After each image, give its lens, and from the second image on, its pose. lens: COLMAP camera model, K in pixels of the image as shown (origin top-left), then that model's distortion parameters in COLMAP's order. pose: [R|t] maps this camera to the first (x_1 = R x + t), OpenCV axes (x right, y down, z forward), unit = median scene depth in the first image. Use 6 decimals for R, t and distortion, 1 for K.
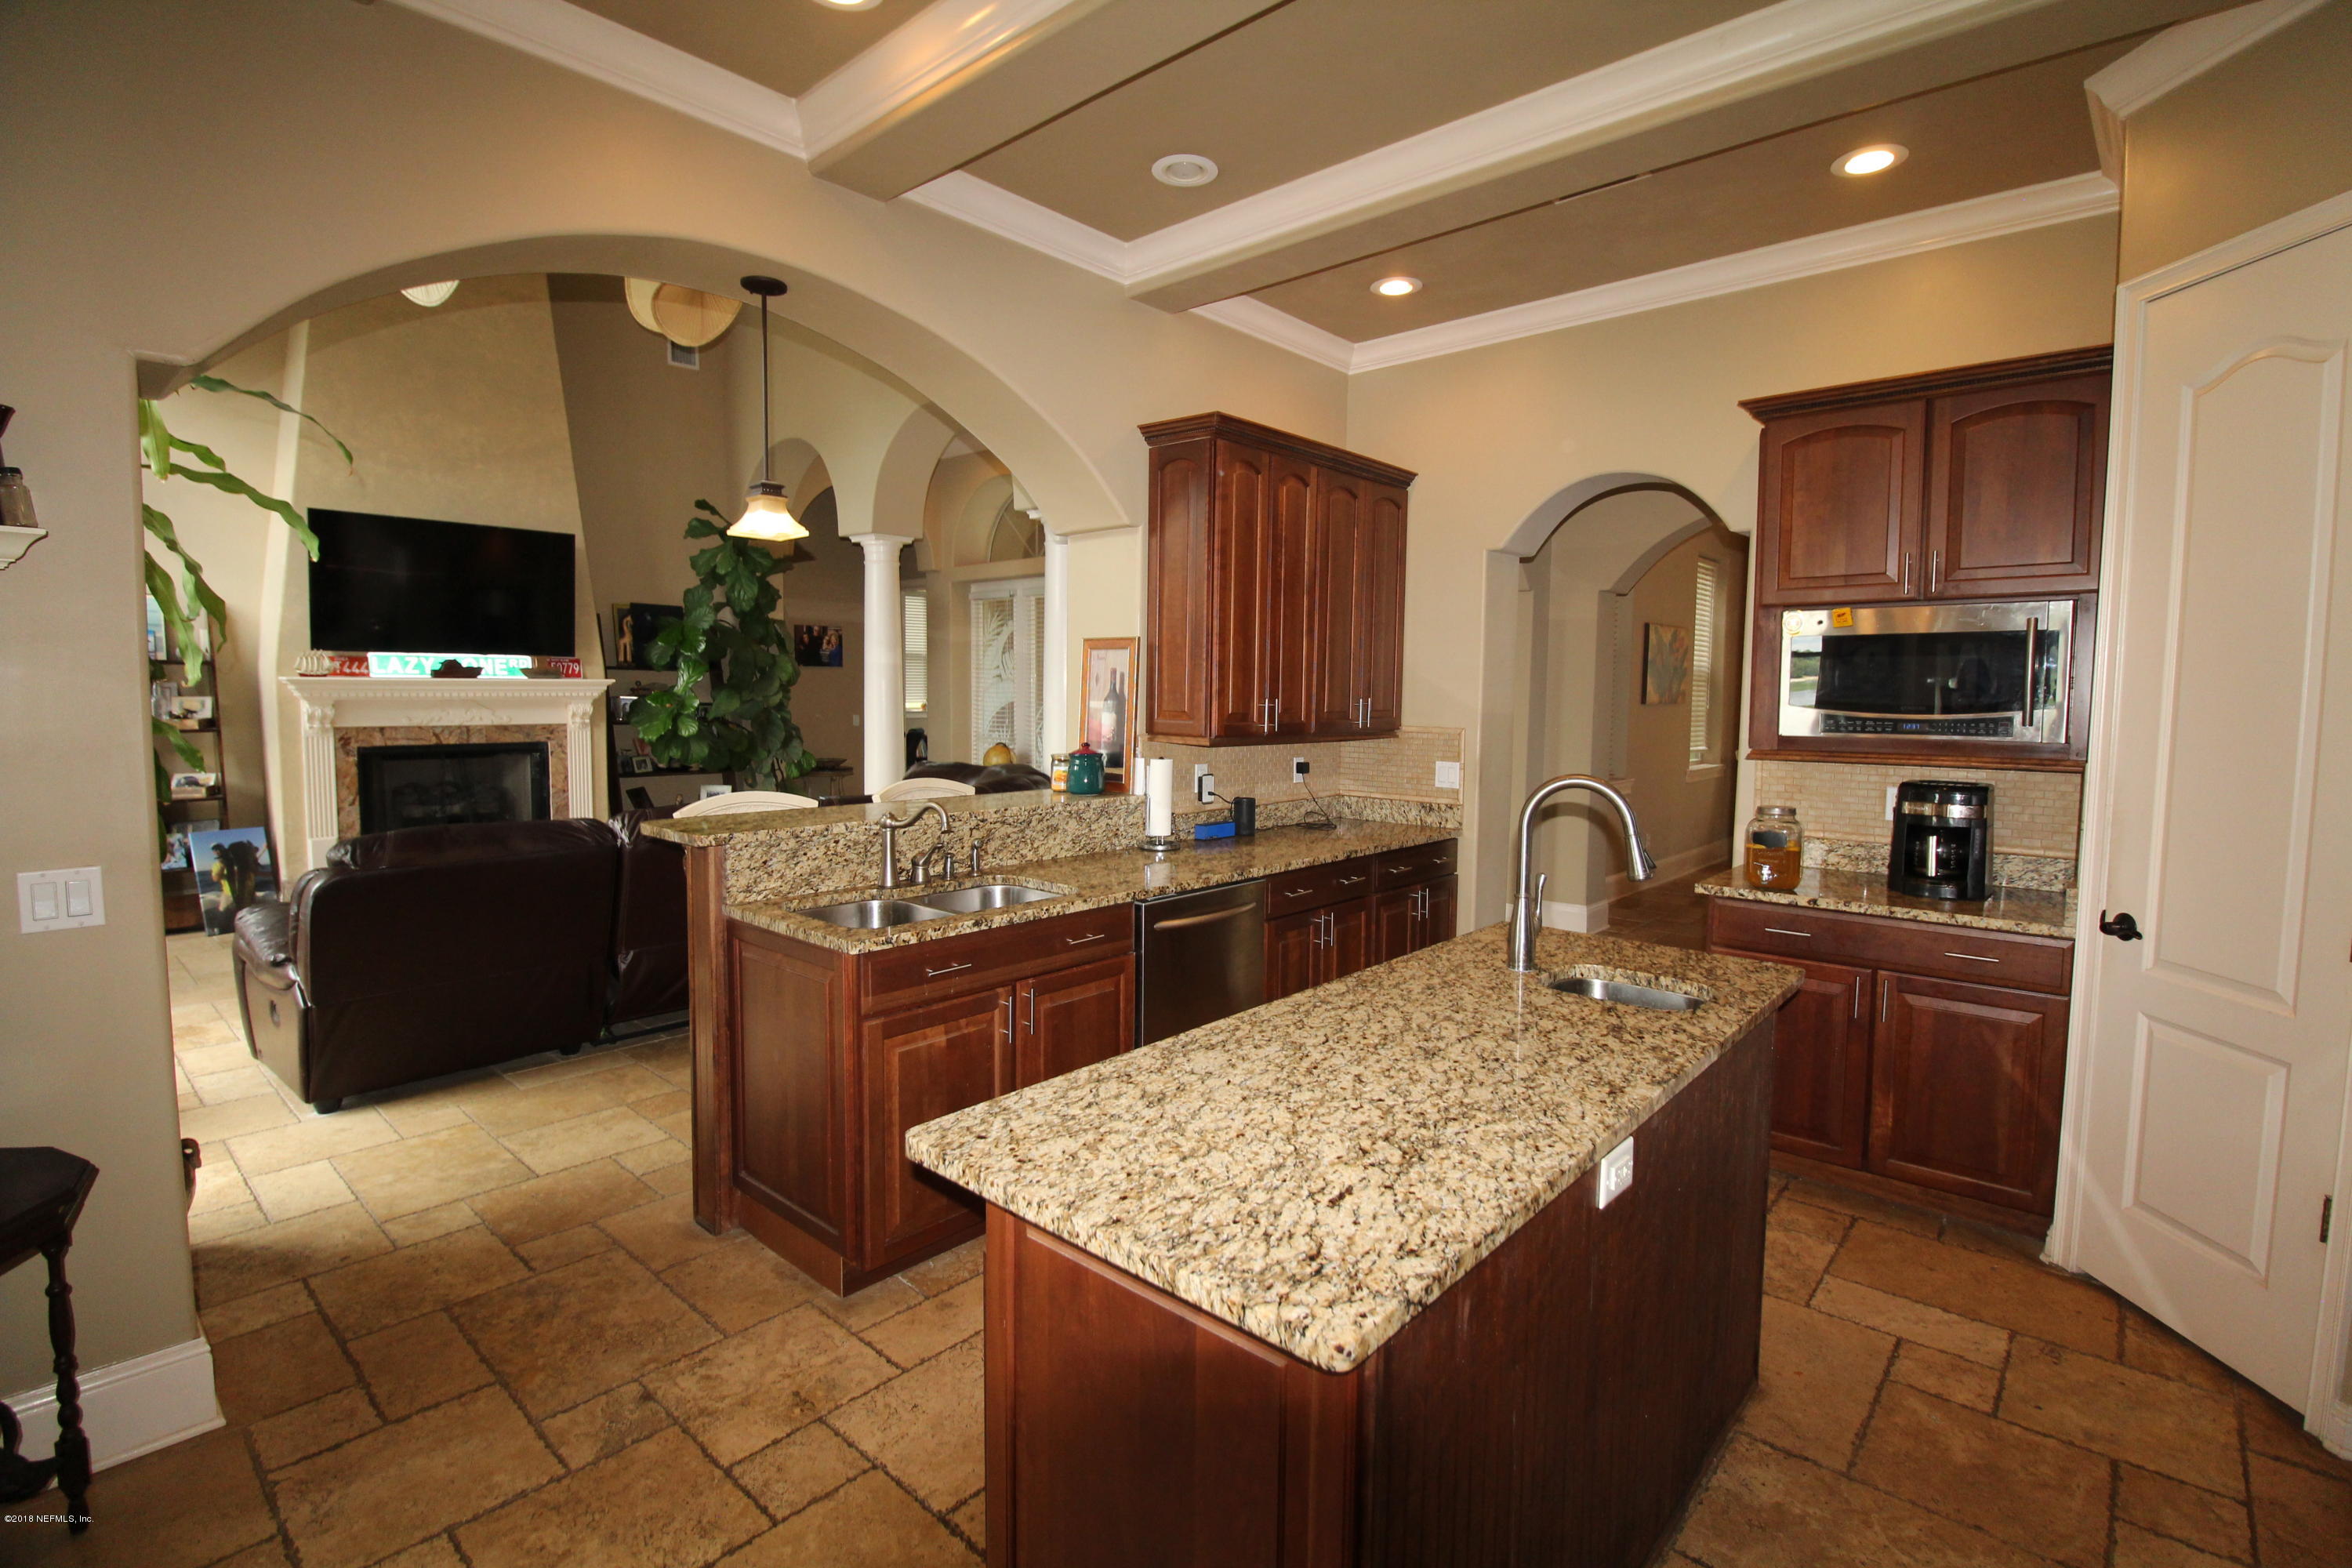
lens RADIAL K [[1086.7, 0, 1201.7], [0, 1086.7, 765.3], [0, 0, 1]] dist [-0.001458, -0.011671]
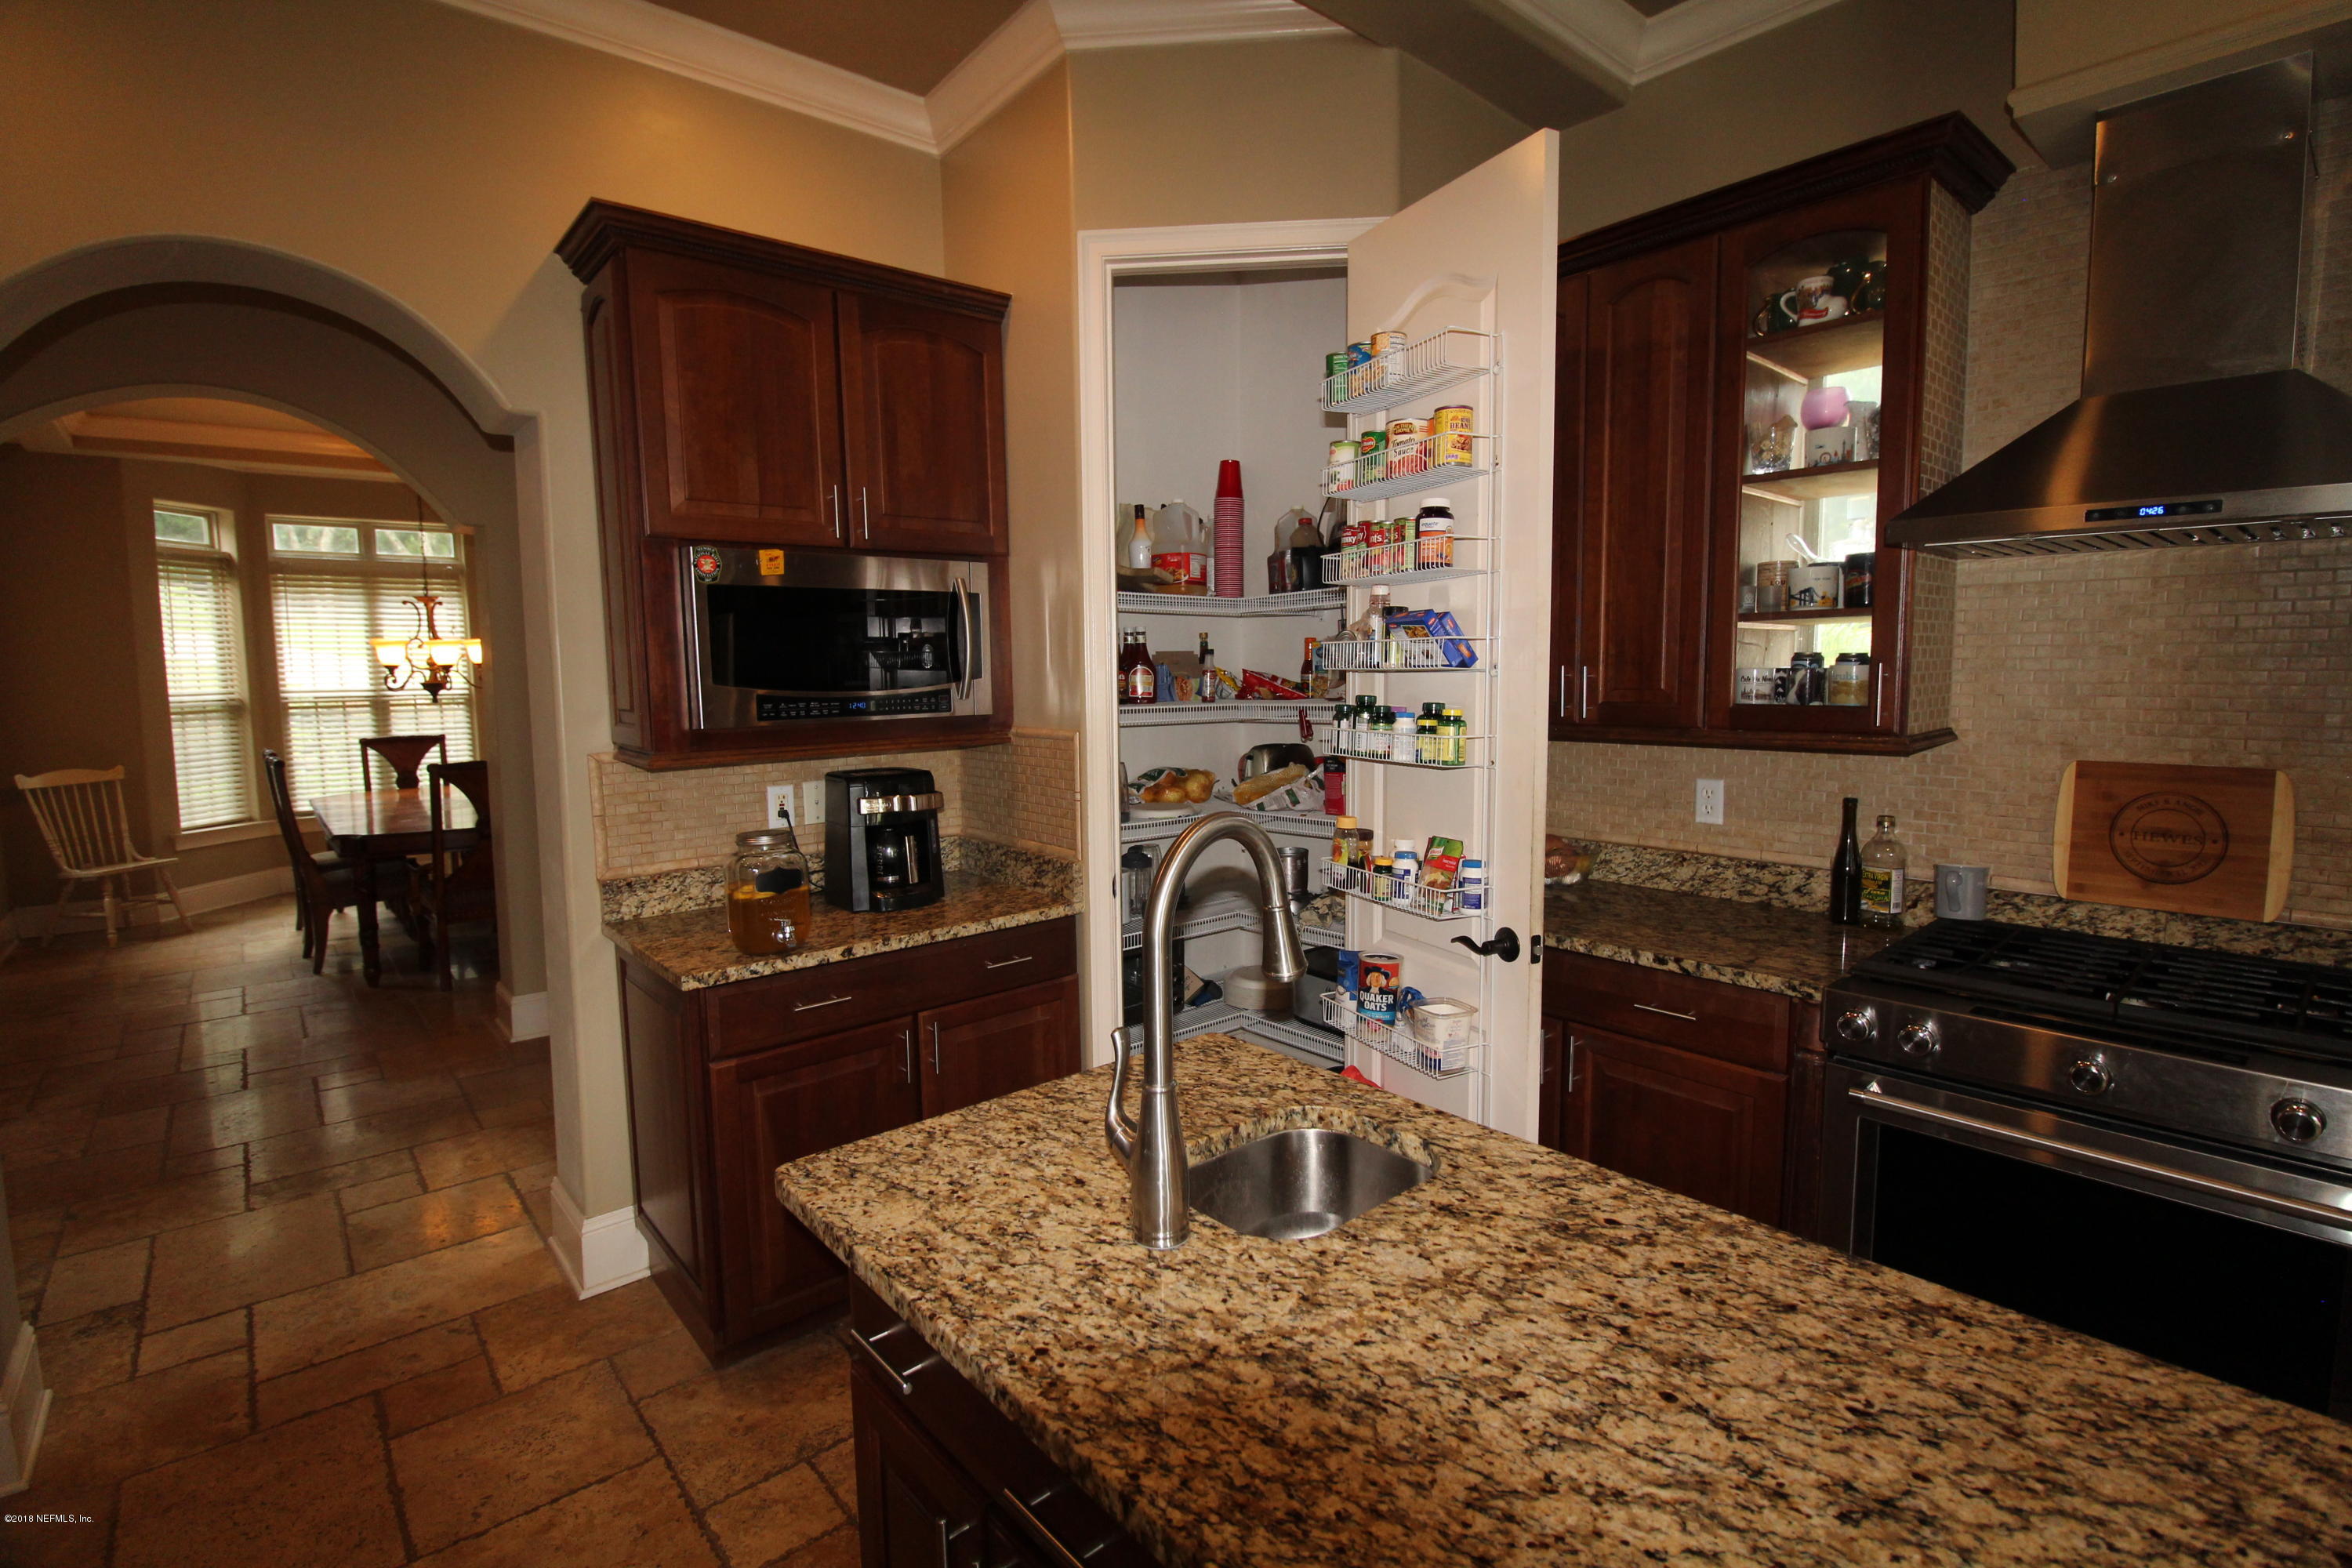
lens RADIAL K [[1086.7, 0, 1202.9], [0, 1086.7, 769.4], [0, 0, 1]] dist [-0.001458, -0.011671]
pose [[0.130183, -0.102770, 0.986149, -0.055222], [0.087056, 0.991957, 0.091883, -0.020822], [-0.987661, 0.073889, 0.138083, 0.327970]]
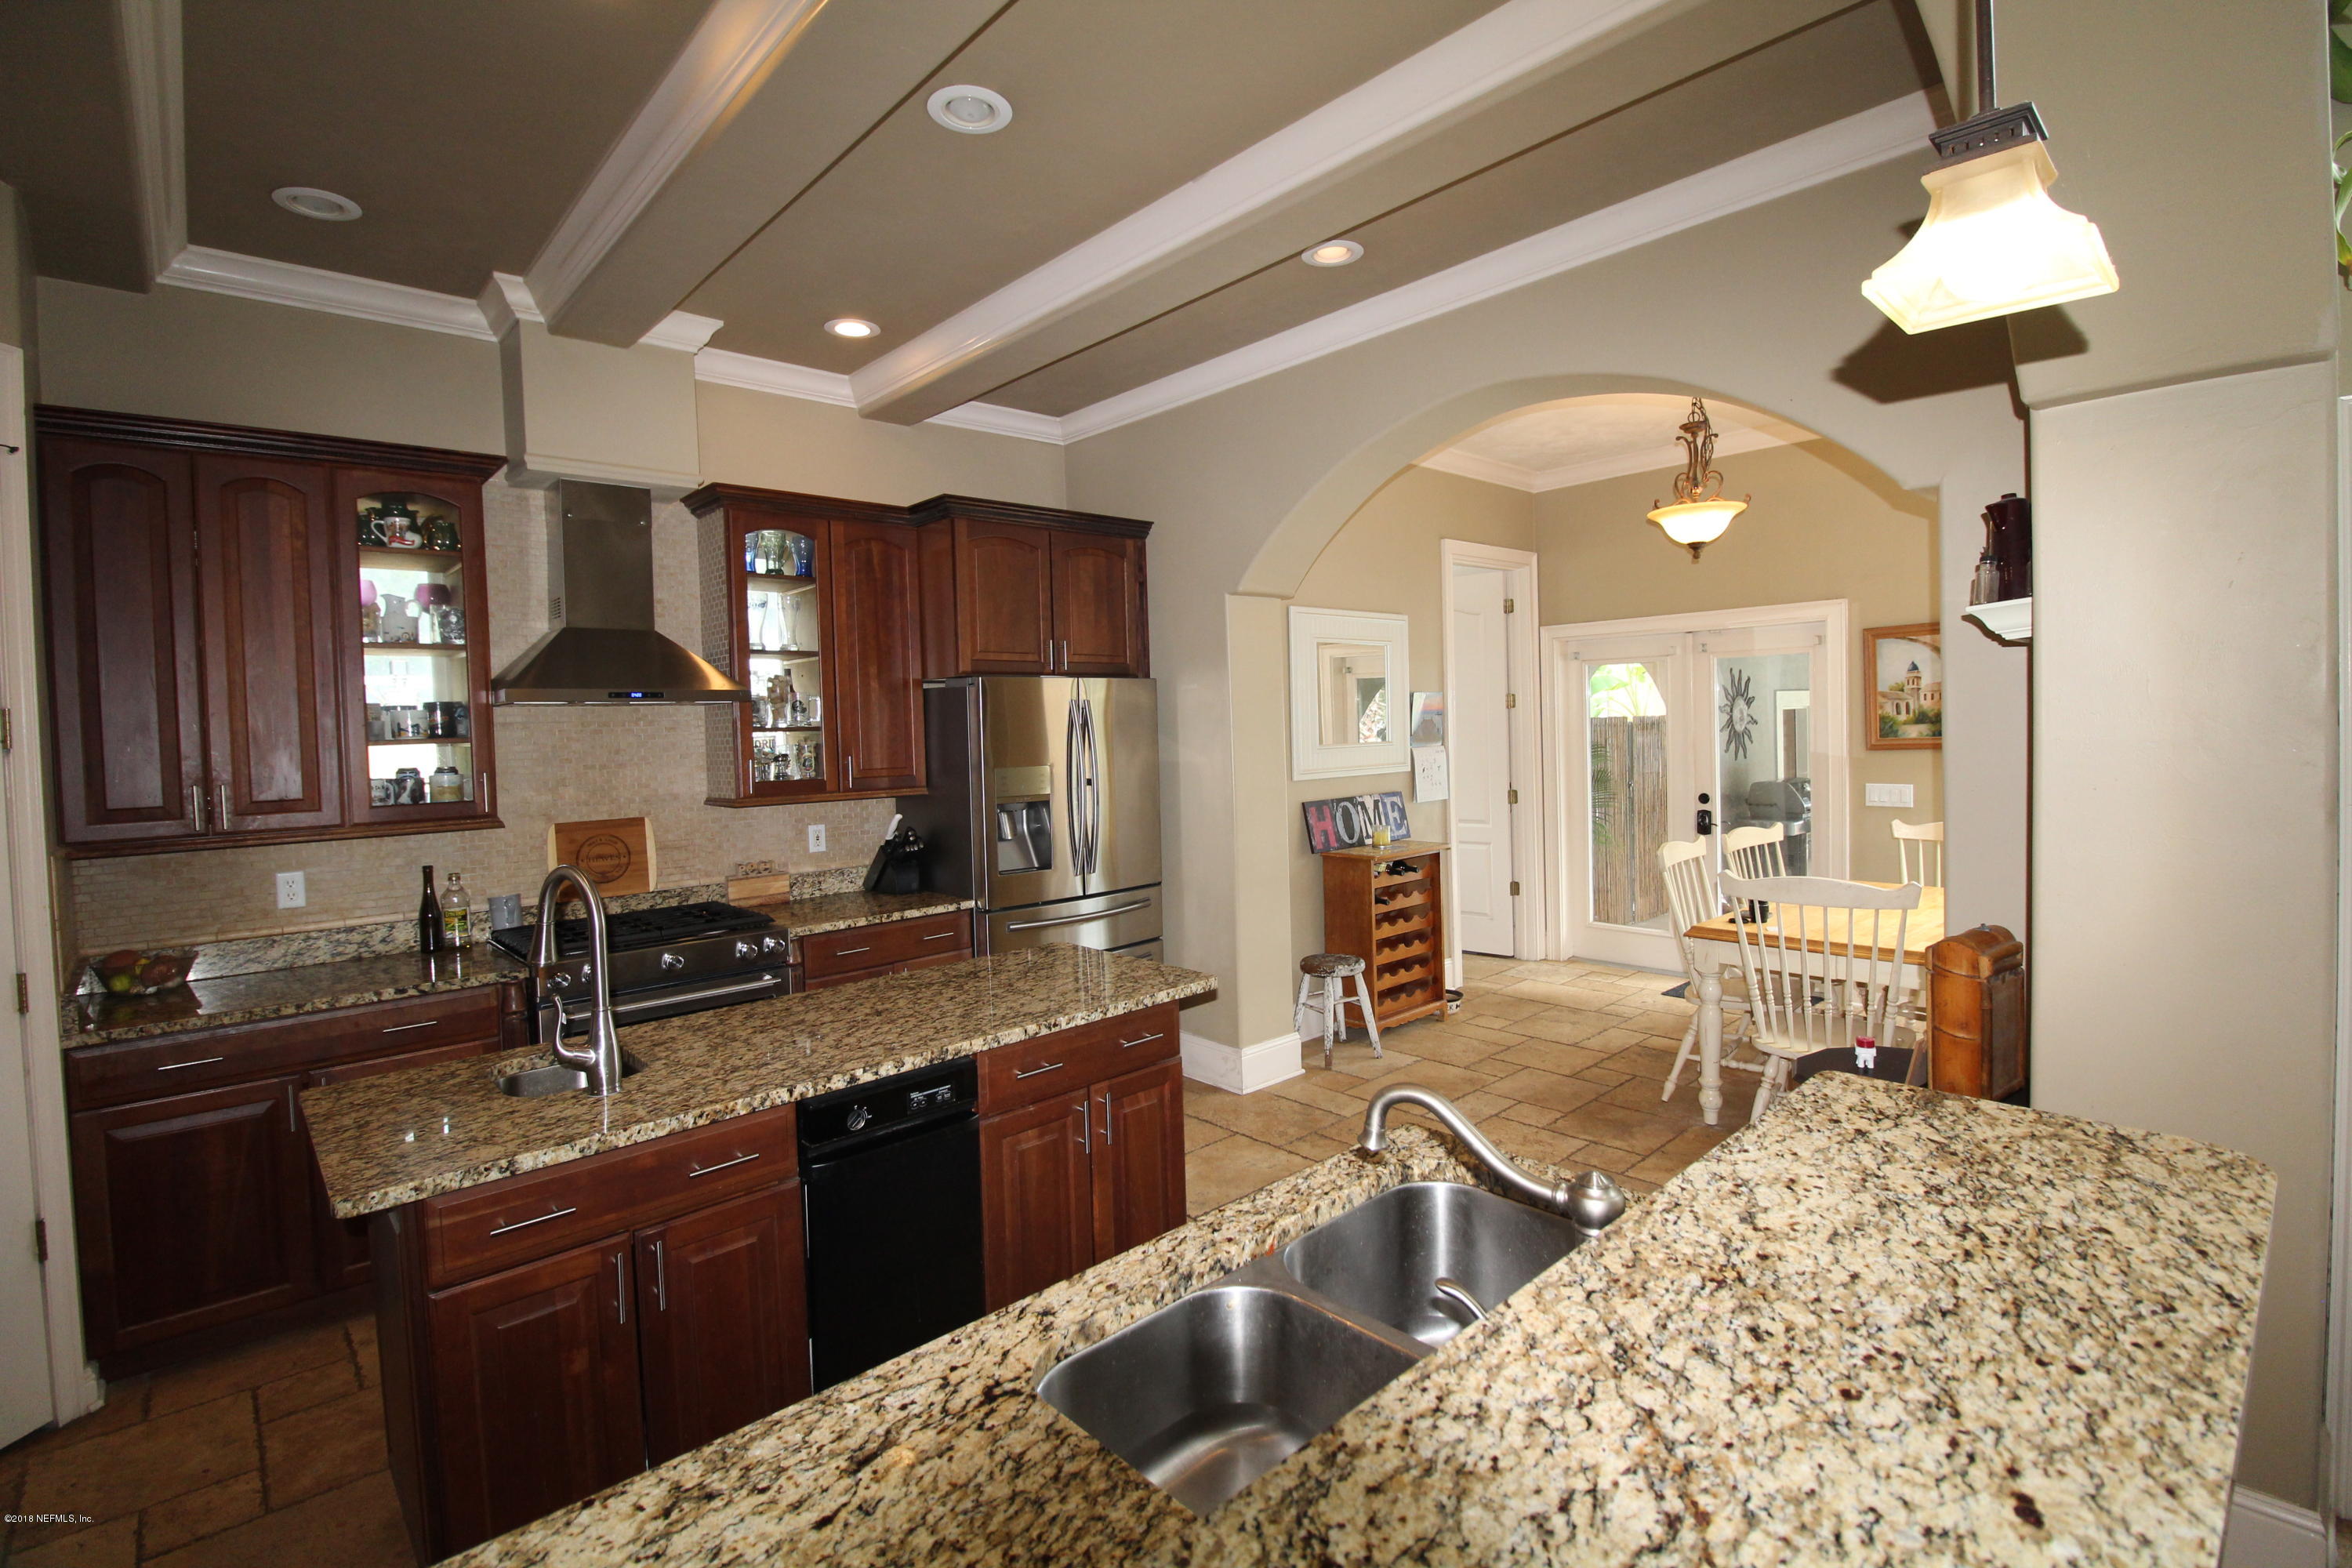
lens RADIAL K [[1086.7, 0, 1202.1], [0, 1086.7, 754.8], [0, 0, 1]] dist [-0.001458, -0.011671]
pose [[-0.994612, 0.015075, 0.102562, -0.102331], [0.025986, 0.994038, 0.105891, -0.059962], [-0.100354, 0.107985, -0.989074, 0.651681]]
